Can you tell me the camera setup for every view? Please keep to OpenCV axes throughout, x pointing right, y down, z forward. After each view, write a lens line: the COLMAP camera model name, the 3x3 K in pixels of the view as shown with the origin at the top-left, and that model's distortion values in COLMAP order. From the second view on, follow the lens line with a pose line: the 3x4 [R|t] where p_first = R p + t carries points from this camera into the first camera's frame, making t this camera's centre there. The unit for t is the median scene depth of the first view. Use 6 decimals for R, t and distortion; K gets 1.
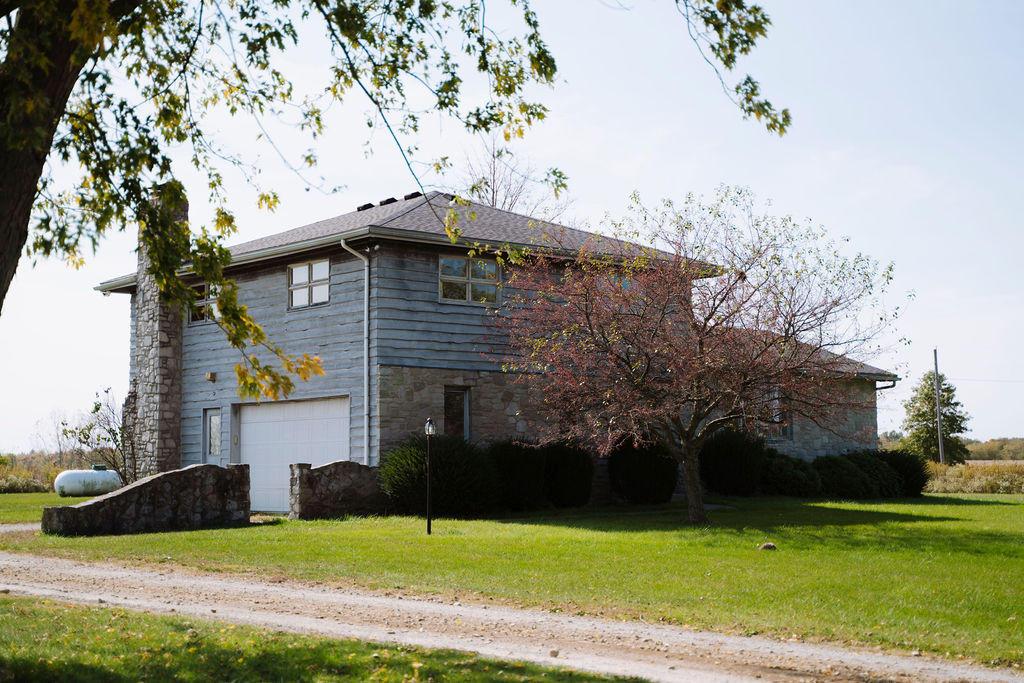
lens RADIAL K [[1683.6, 0, 512.0], [0, 1683.6, 341.5], [0, 0, 1]] dist [0.159785, -0.068976]
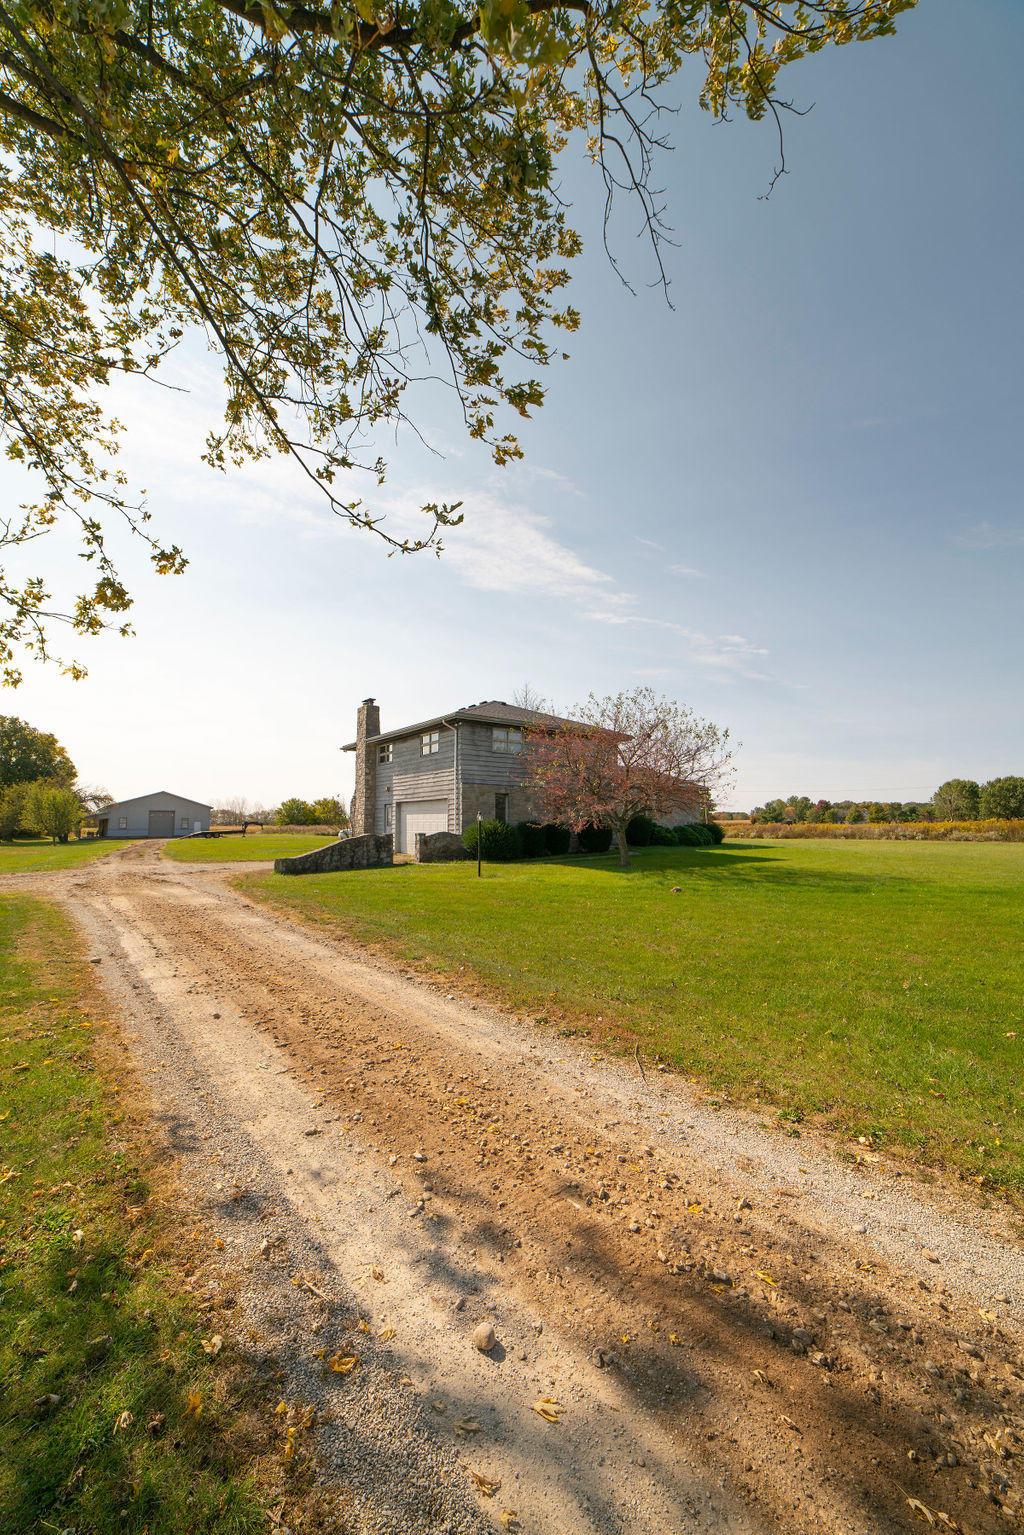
lens RADIAL K [[619.1, 0, 512.0], [0, 619.1, 767.5], [0, 0, 1]] dist [-0.014822, 0.000112]
pose [[0.999146, -0.003047, -0.041198, 0.010351], [0.002430, 0.999884, -0.015012, 0.007058], [0.041238, 0.014899, 0.999038, 0.283161]]
